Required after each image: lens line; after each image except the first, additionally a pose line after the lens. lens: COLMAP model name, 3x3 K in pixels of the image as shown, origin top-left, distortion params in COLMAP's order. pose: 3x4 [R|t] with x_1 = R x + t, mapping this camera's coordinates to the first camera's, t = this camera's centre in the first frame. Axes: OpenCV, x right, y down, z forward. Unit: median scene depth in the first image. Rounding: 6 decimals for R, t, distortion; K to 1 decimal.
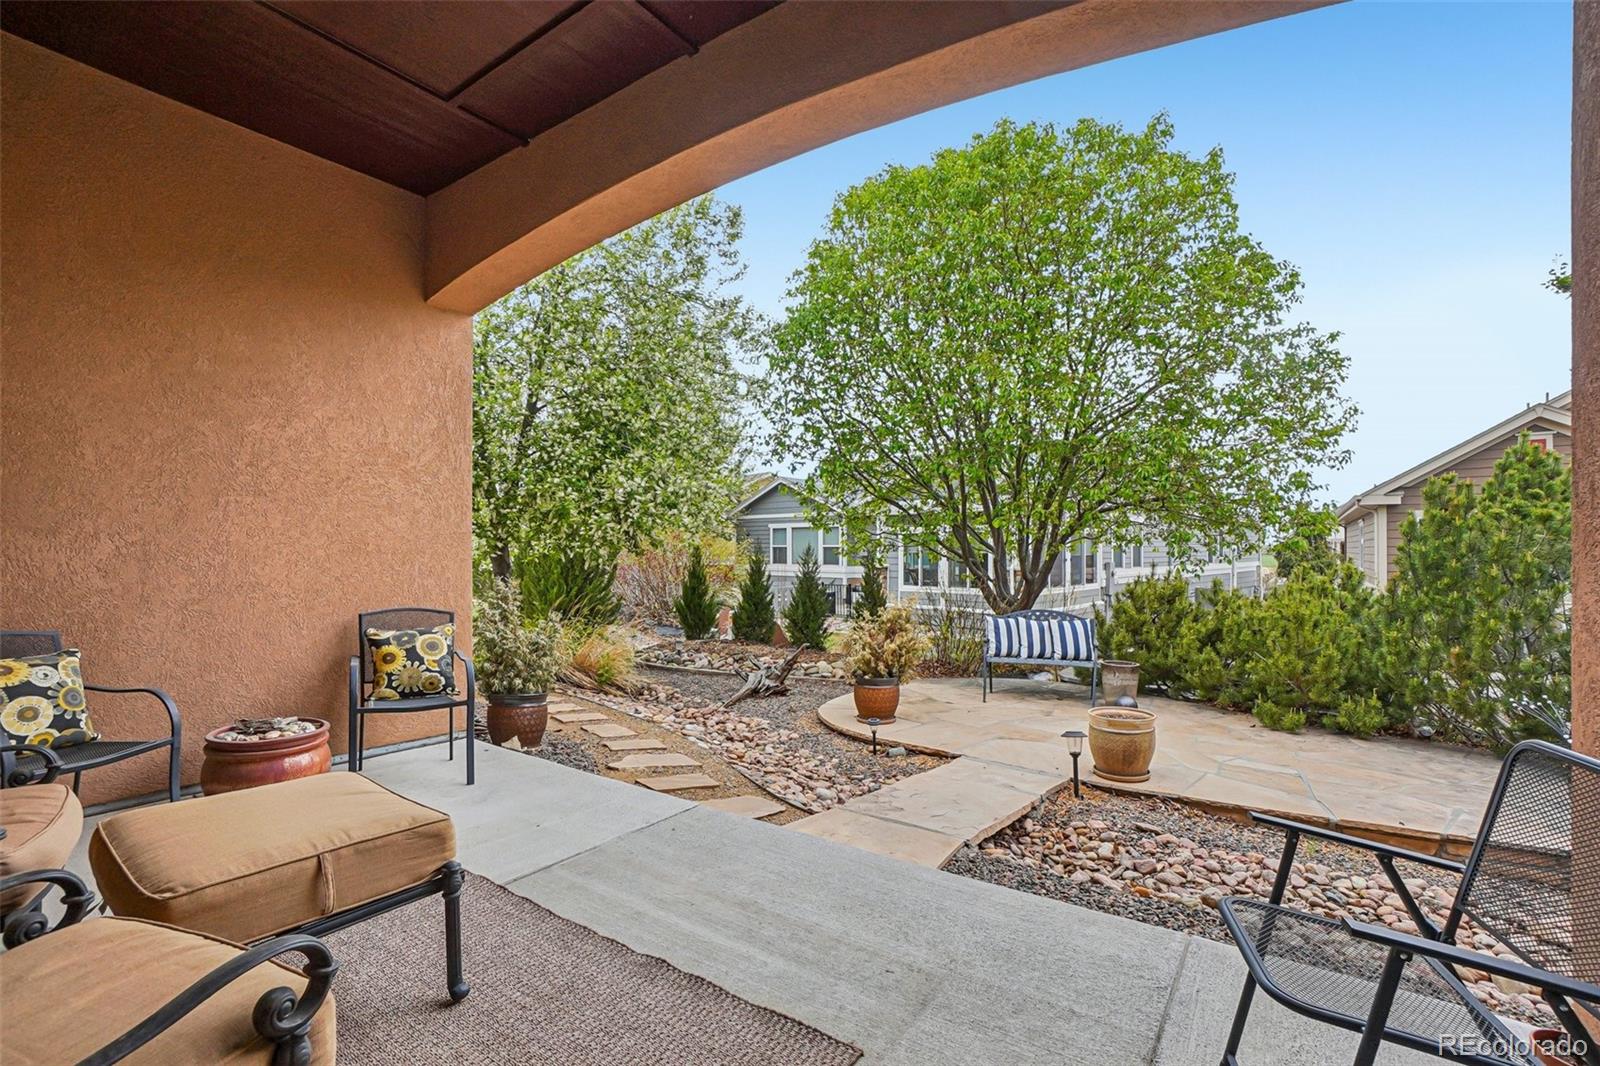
lens RADIAL K [[713.0, 0, 798.4], [0, 713.0, 544.0], [0, 0, 1]] dist [-0.028978, 0.001891]
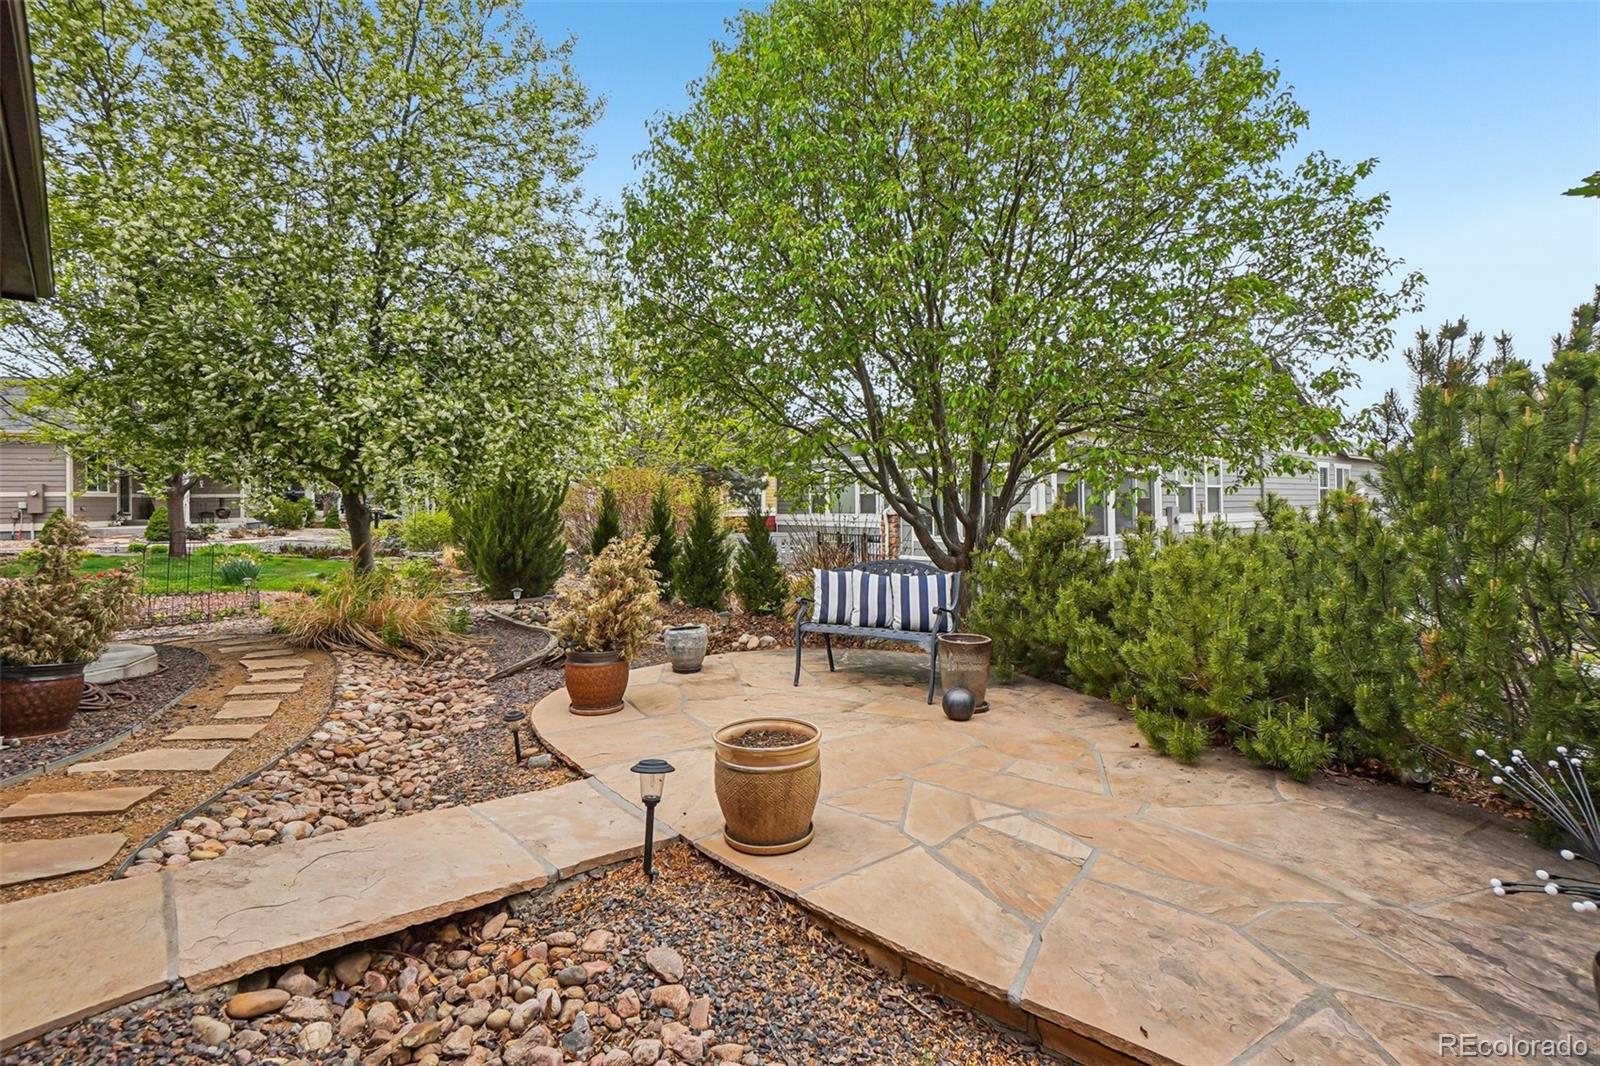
lens RADIAL K [[713.0, 0, 798.7], [0, 713.0, 496.5], [0, 0, 1]] dist [-0.028978, 0.001891]
pose [[0.987422, -0.008905, -0.157858, 0.471603], [0.008757, 0.999960, -0.001636, 0.036421], [0.157866, 0.000233, 0.987461, 0.342672]]
